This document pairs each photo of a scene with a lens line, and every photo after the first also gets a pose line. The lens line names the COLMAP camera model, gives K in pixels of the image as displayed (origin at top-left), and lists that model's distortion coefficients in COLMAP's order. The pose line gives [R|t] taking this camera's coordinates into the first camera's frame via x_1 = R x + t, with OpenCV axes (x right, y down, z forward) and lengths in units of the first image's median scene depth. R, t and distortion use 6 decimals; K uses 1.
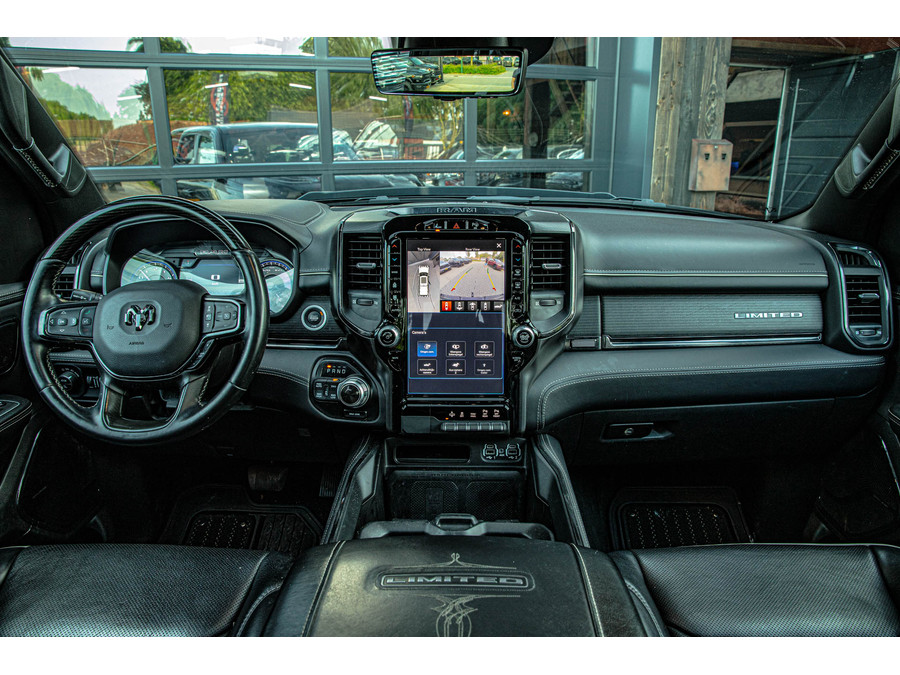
lens RADIAL K [[613.7, 0, 450.0], [0, 613.7, 337.5], [0, 0, 1]] dist [-0.111594, 0.079275]
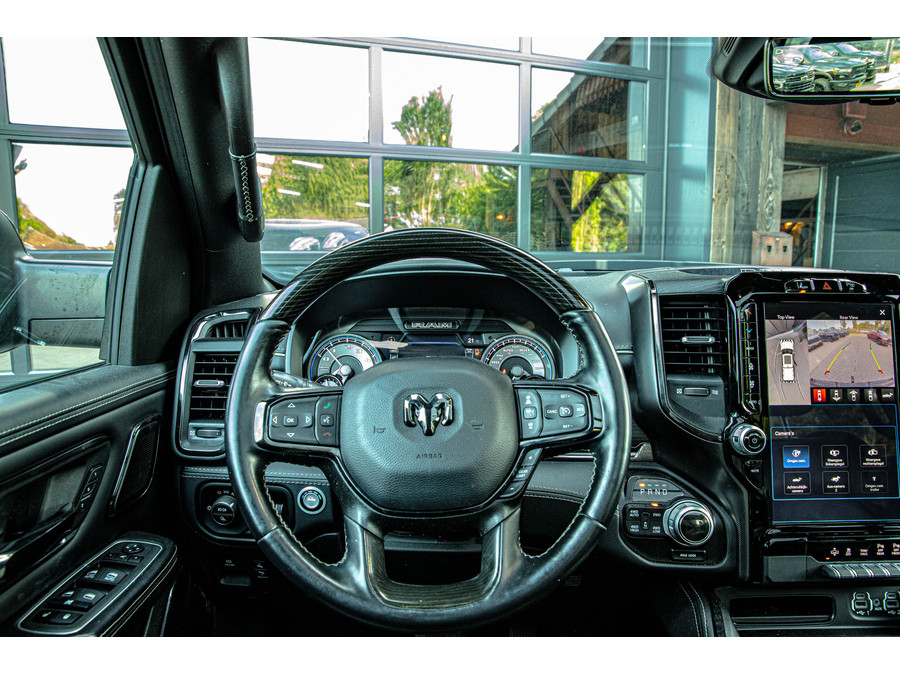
lens RADIAL K [[613.7, 0, 450.0], [0, 613.7, 337.5], [0, 0, 1]] dist [-0.111594, 0.079275]
pose [[0.999109, 0.001207, 0.042181, -0.460321], [0.005855, 0.985958, -0.166892, -0.004734], [-0.041790, 0.166990, 0.985072, 0.318739]]
